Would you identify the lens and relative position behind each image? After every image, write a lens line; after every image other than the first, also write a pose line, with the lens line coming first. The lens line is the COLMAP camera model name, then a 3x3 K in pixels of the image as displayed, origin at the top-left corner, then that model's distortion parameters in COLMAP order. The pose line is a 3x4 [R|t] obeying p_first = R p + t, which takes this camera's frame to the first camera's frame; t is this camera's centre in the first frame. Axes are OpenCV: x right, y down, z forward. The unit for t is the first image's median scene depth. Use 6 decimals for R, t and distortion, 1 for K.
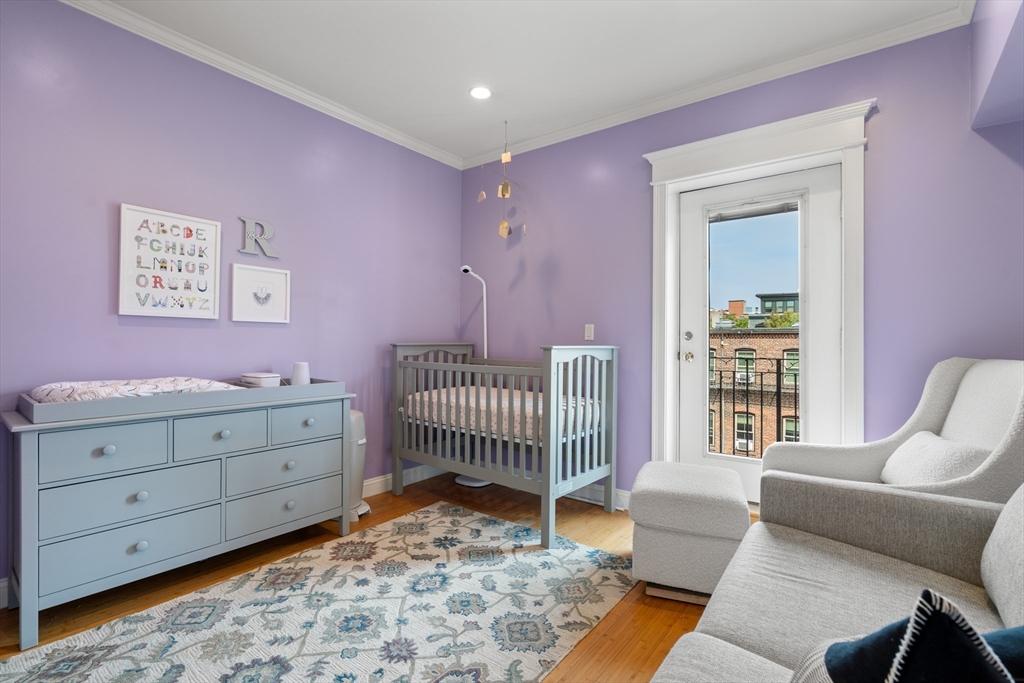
lens RADIAL K [[476.4, 0, 517.4], [0, 476.4, 342.7], [0, 0, 1]] dist [-0.011602, 0.004752]
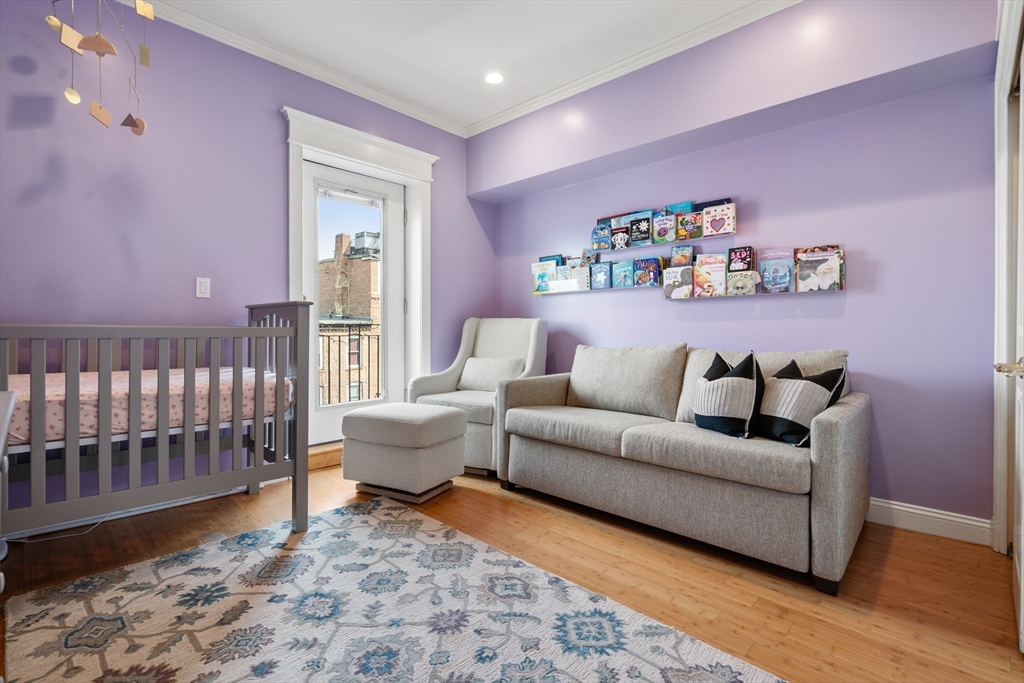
lens RADIAL K [[476.4, 0, 518.7], [0, 476.4, 333.2], [0, 0, 1]] dist [-0.011602, 0.004752]
pose [[0.090715, -0.018095, 0.995713, -0.843872], [-0.008457, 0.999785, 0.018940, 0.048886], [-0.995841, -0.010139, 0.090542, 0.575839]]
